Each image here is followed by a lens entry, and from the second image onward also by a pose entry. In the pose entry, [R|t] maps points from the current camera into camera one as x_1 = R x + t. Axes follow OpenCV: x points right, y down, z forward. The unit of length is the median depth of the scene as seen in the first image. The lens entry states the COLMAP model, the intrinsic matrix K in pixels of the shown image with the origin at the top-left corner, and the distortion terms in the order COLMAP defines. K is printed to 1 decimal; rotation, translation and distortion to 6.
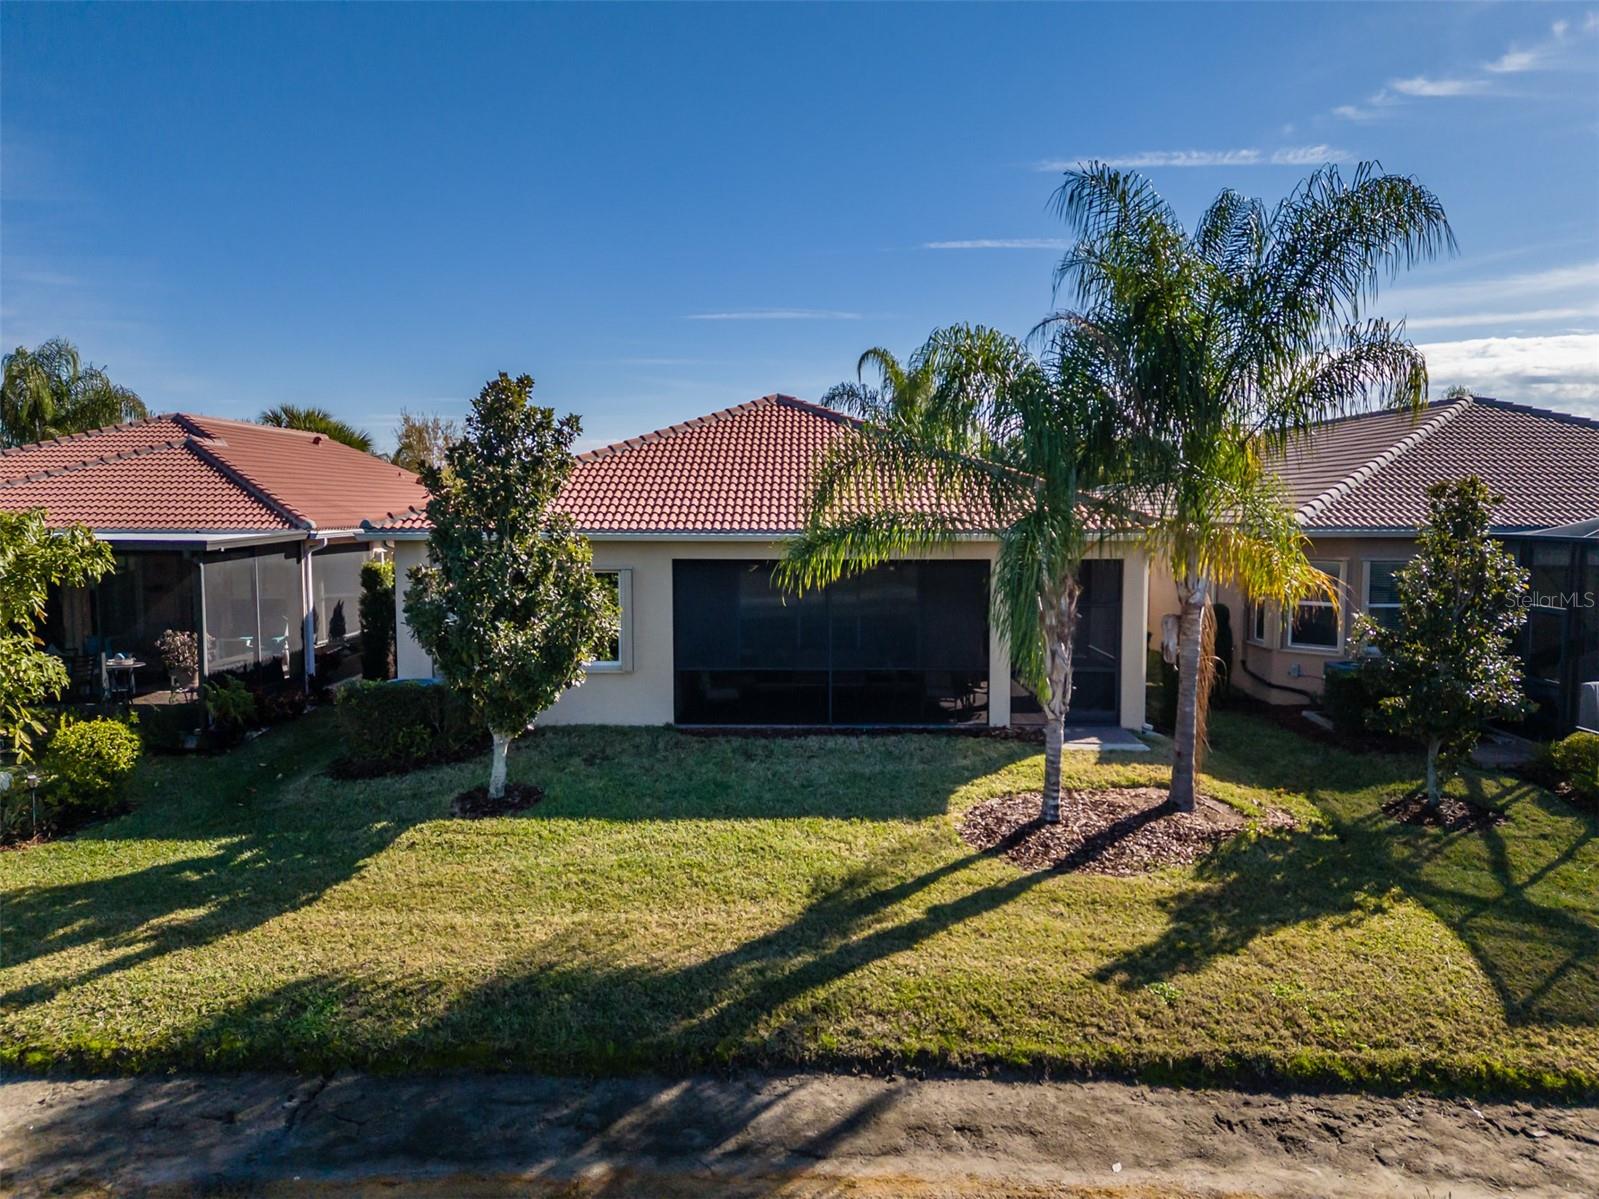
lens RADIAL K [[1170.0, 0, 802.6], [0, 1170.0, 604.4], [0, 0, 1]] dist [0.061961, -0.053899]
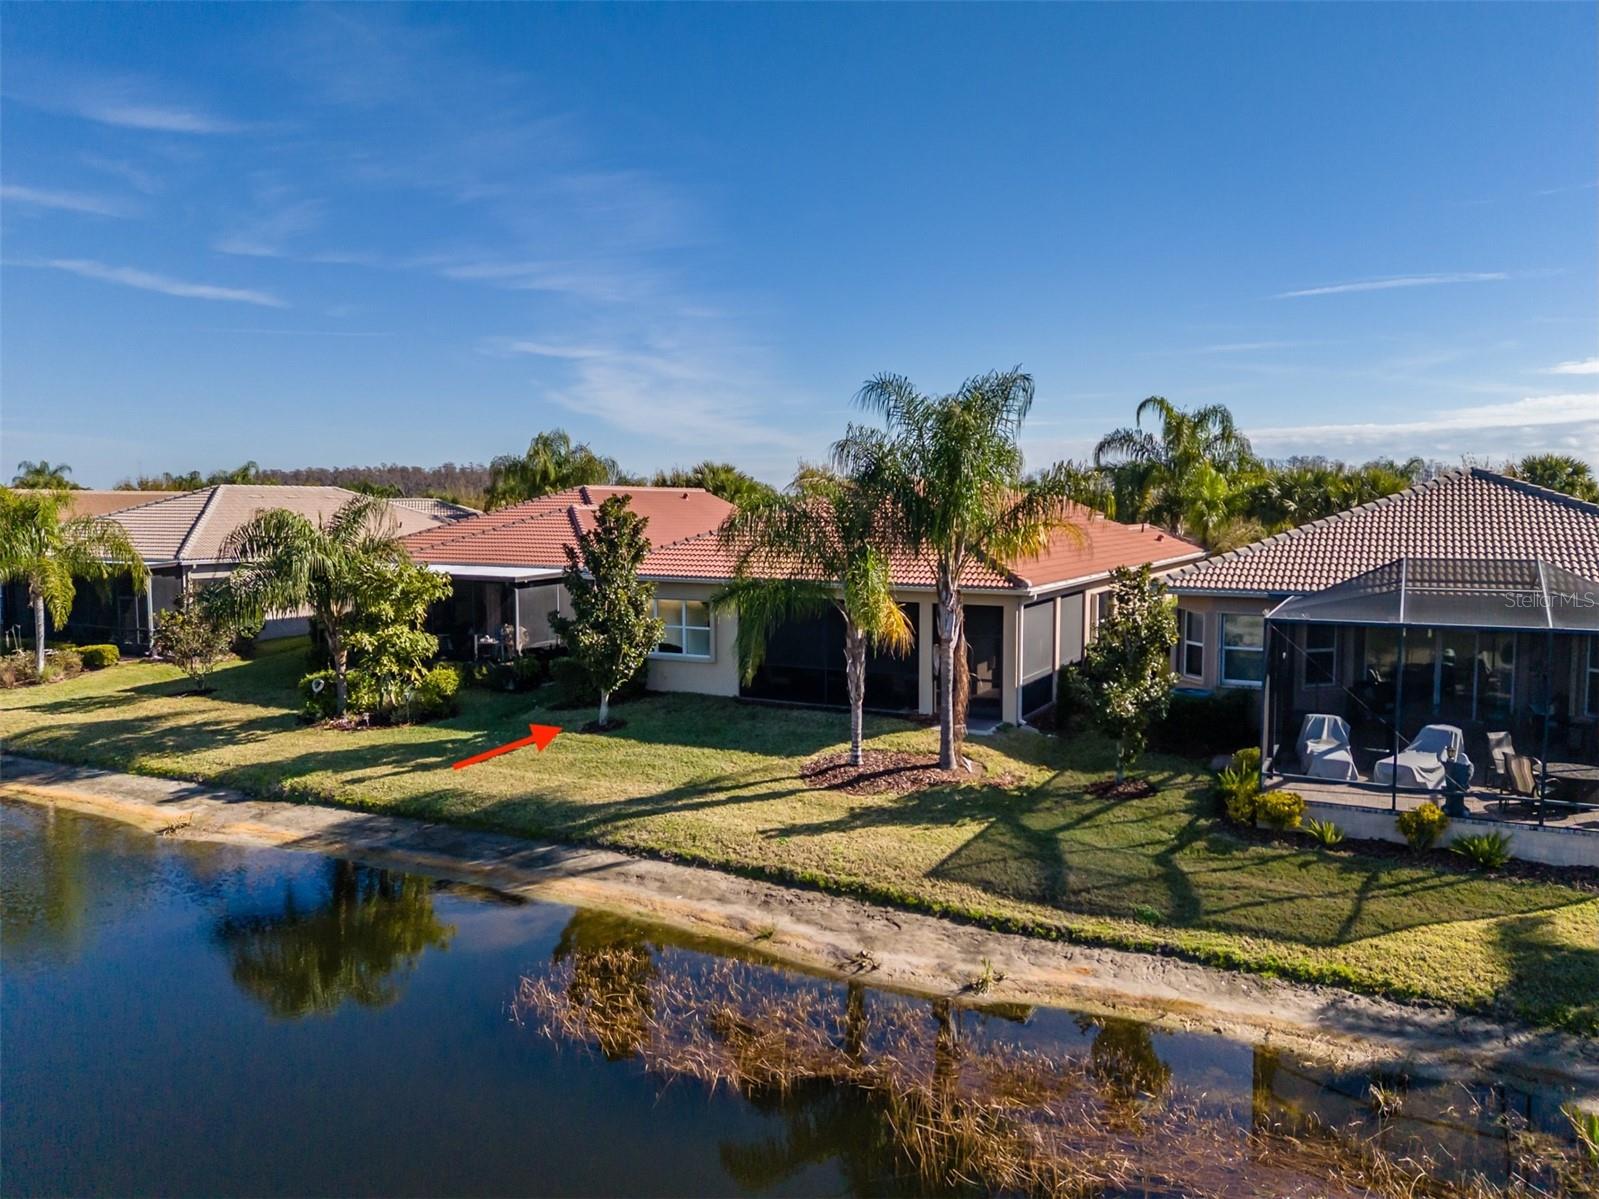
lens RADIAL K [[1170.0, 0, 805.6], [0, 1170.0, 588.3], [0, 0, 1]] dist [0.061961, -0.053899]
pose [[0.889703, 0.030864, -0.455495, 1.049659], [-0.035656, 0.999362, -0.001929, -0.070996], [0.455145, 0.017958, 0.890236, -0.605427]]
